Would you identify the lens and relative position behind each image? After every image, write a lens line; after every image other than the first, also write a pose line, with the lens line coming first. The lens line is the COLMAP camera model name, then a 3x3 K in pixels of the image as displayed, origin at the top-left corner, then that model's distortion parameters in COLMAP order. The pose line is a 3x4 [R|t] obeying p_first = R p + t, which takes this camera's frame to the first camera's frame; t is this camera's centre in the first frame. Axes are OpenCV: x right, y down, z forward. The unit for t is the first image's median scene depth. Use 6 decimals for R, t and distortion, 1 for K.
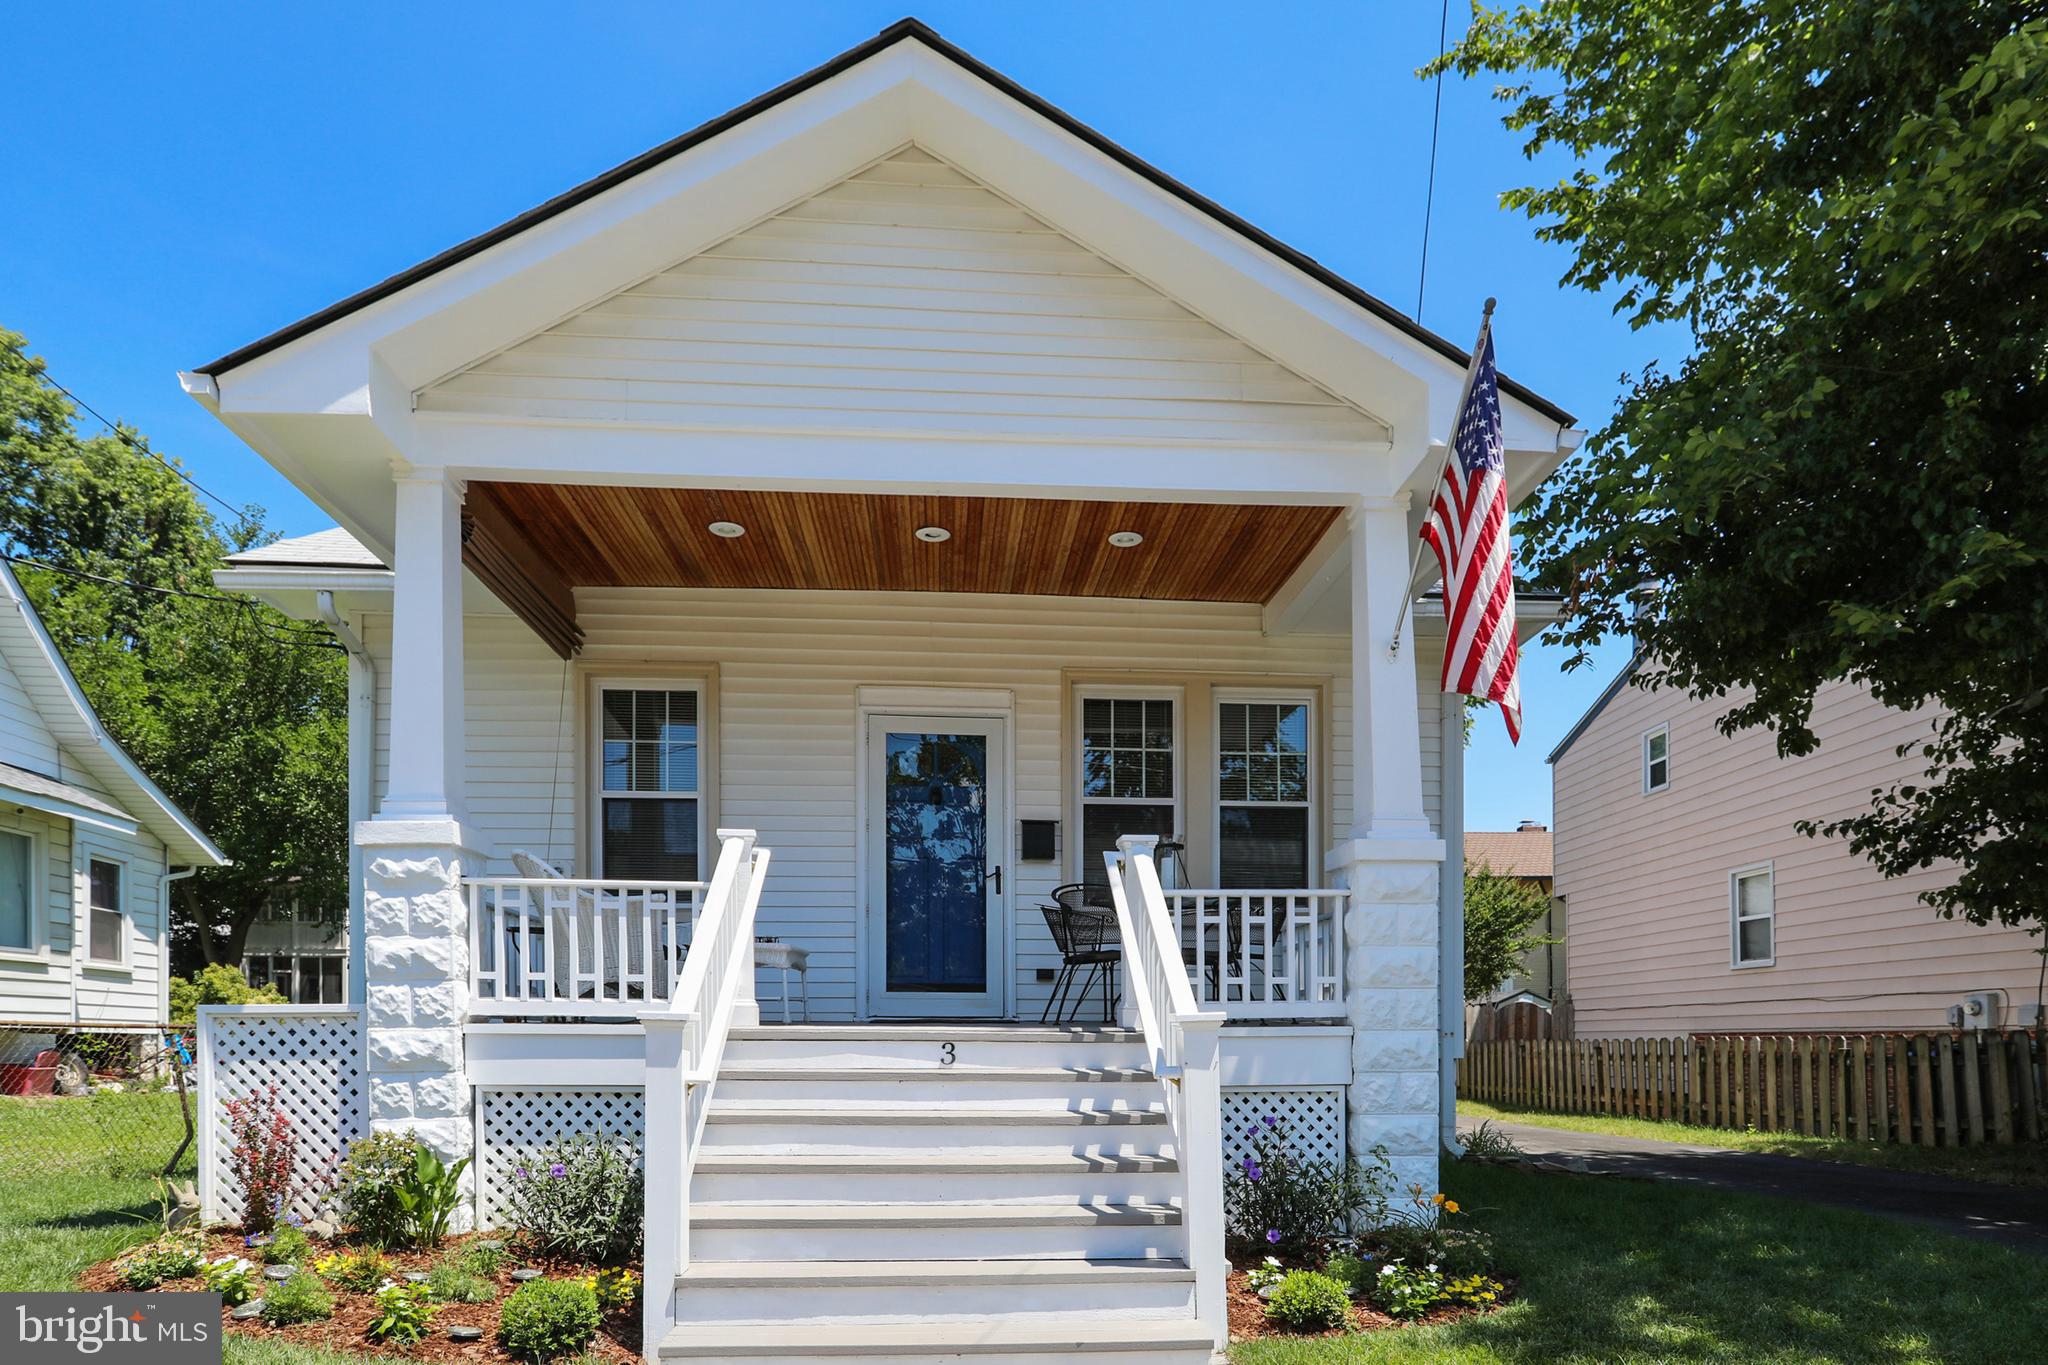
lens RADIAL K [[1168.2, 0, 1017.9], [0, 1168.2, 744.8], [0, 0, 1]] dist [-0.002973, 0.000611]
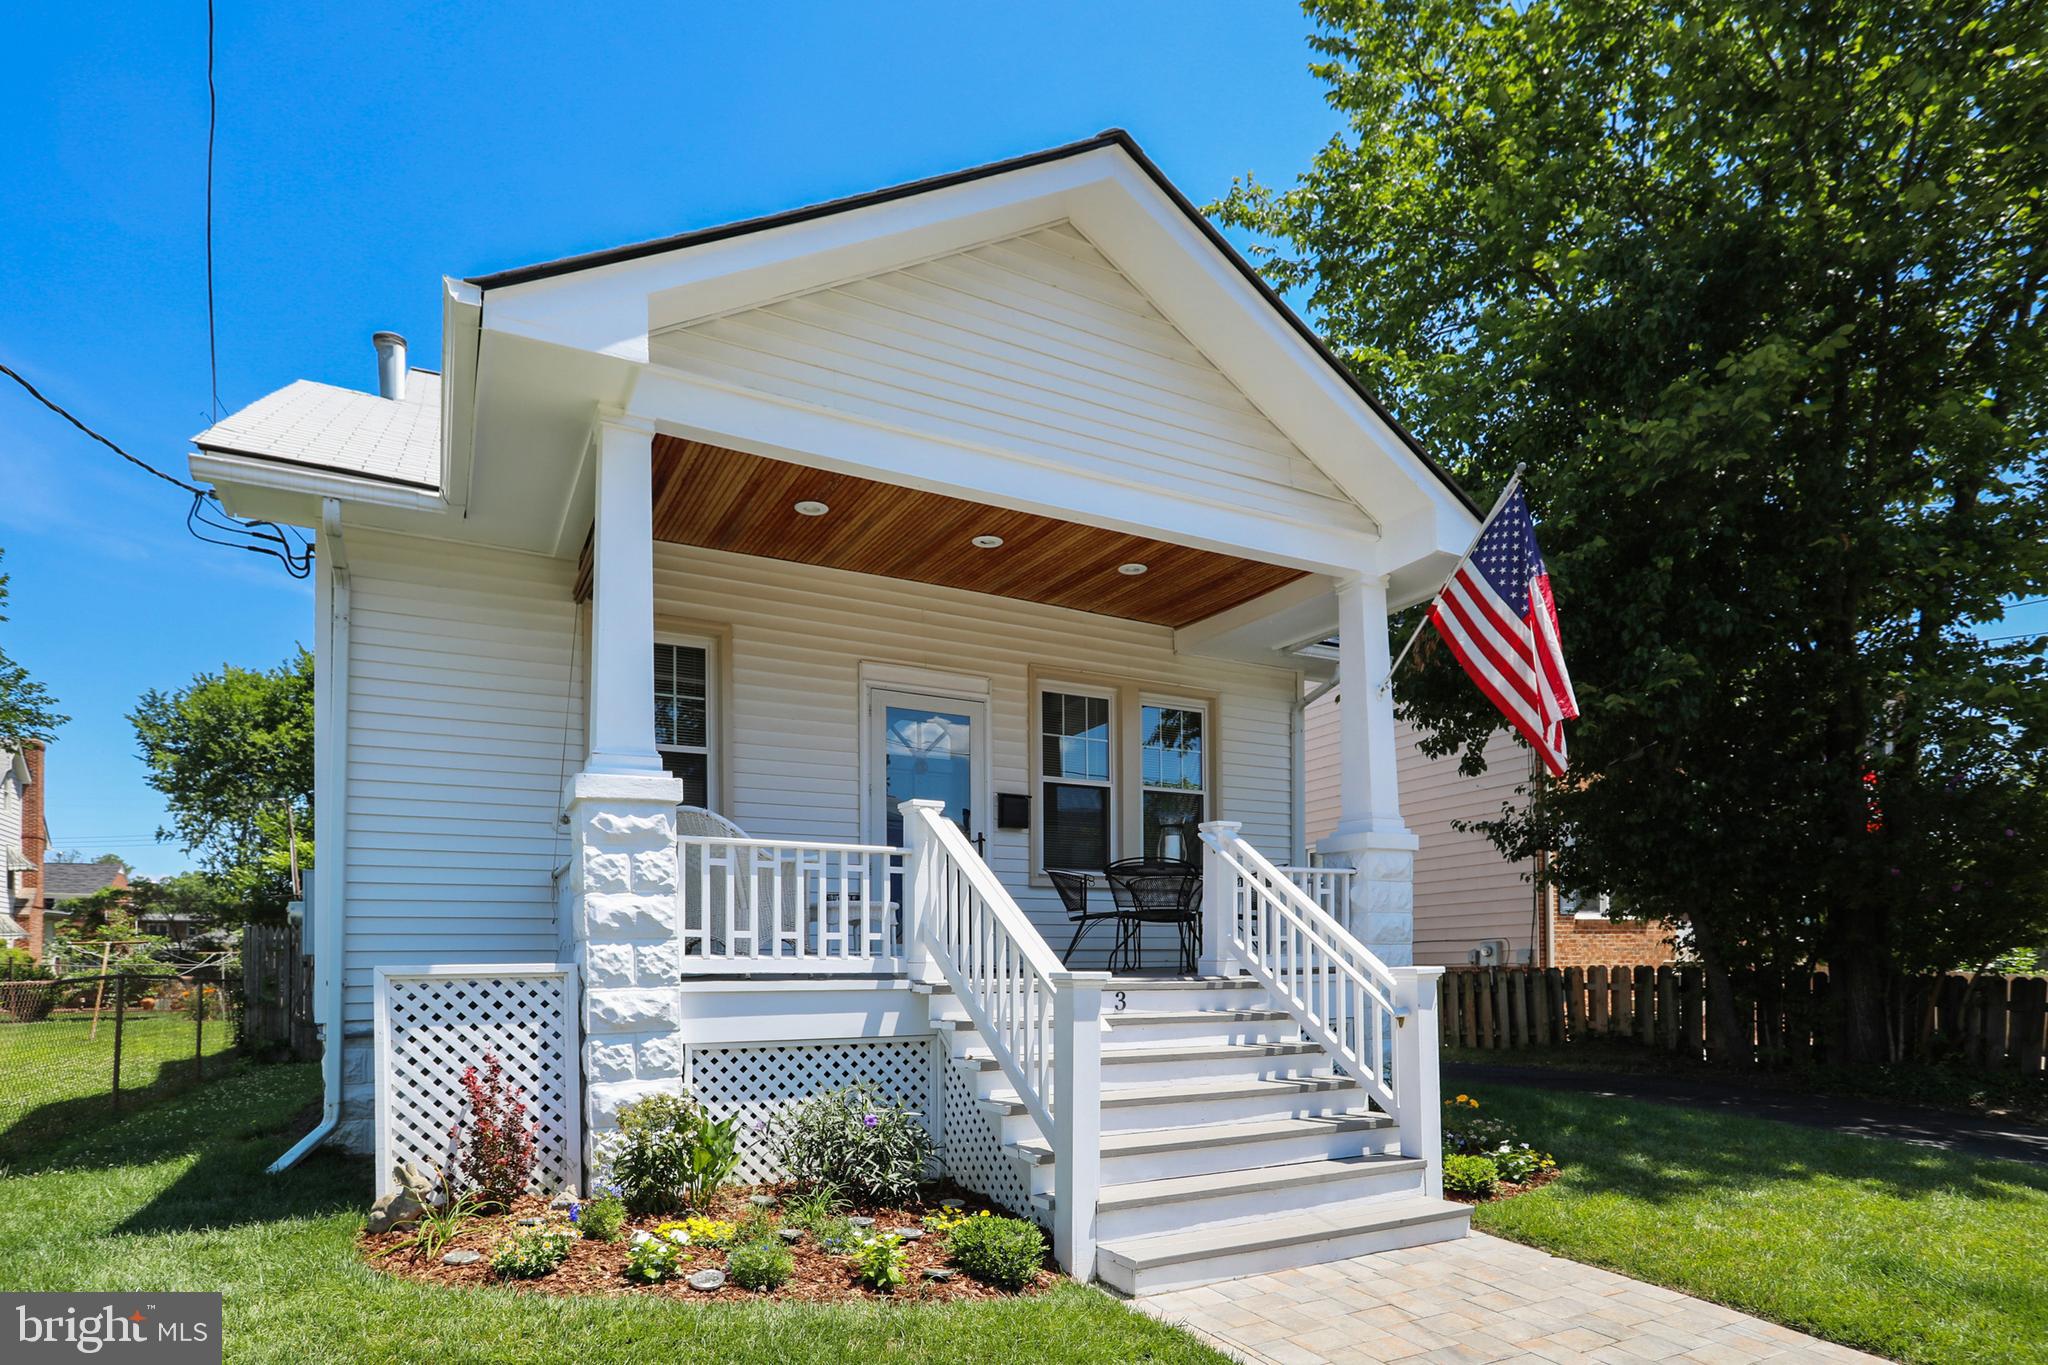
lens RADIAL K [[1070.9, 0, 1024.0], [0, 1070.9, 682.5], [0, 0, 1]] dist [-0.003159, 0.000059]
pose [[0.910431, 0.096937, 0.402143, -0.589036], [-0.088860, 0.995290, -0.038740, -0.007647], [-0.404004, -0.000465, 0.914757, 0.039691]]
